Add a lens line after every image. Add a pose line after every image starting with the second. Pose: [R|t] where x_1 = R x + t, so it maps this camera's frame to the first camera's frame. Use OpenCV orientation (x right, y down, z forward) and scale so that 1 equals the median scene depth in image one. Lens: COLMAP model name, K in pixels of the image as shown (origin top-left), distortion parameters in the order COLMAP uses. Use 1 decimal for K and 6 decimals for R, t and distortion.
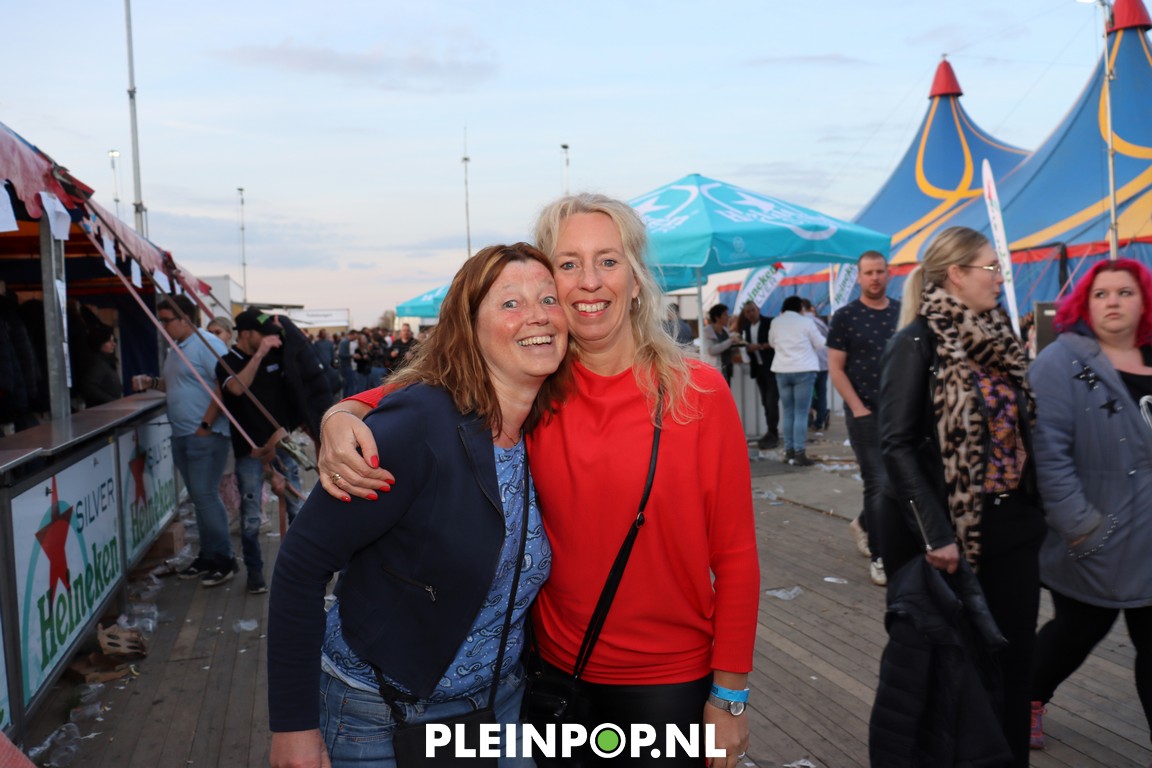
lens RADIAL K [[943.4, 0, 576.0], [0, 943.4, 384.0], [0, 0, 1]] dist [-0.161305, 0.147231]
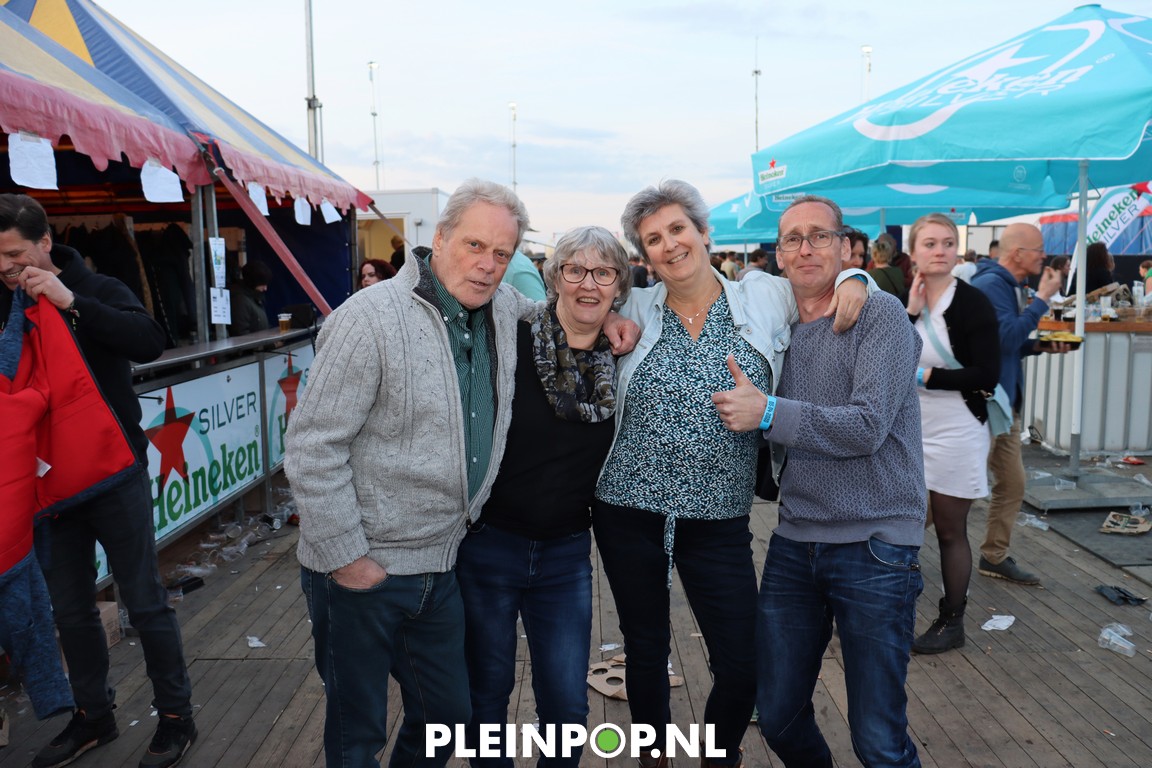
lens RADIAL K [[943.4, 0, 576.0], [0, 943.4, 384.0], [0, 0, 1]] dist [-0.161305, 0.147231]
pose [[0.953091, 0.061376, -0.296395, 0.005800], [-0.038041, 0.995750, 0.083870, -0.032317], [0.300283, -0.068660, 0.951376, 0.402396]]
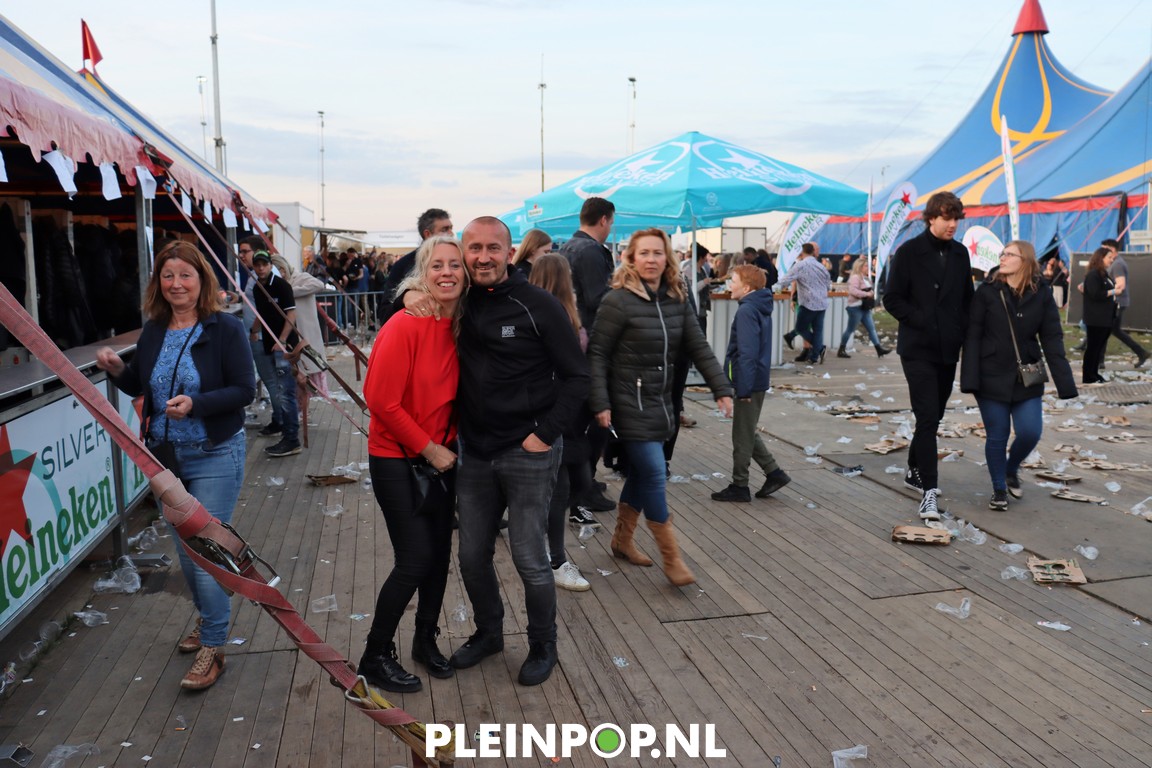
lens RADIAL K [[943.4, 0, 576.0], [0, 943.4, 384.0], [0, 0, 1]] dist [-0.161305, 0.147231]
pose [[0.995716, 0.046184, -0.080099, 0.098298], [-0.039697, 0.995942, 0.080764, -0.006481], [0.083504, -0.077238, 0.993510, -0.169080]]
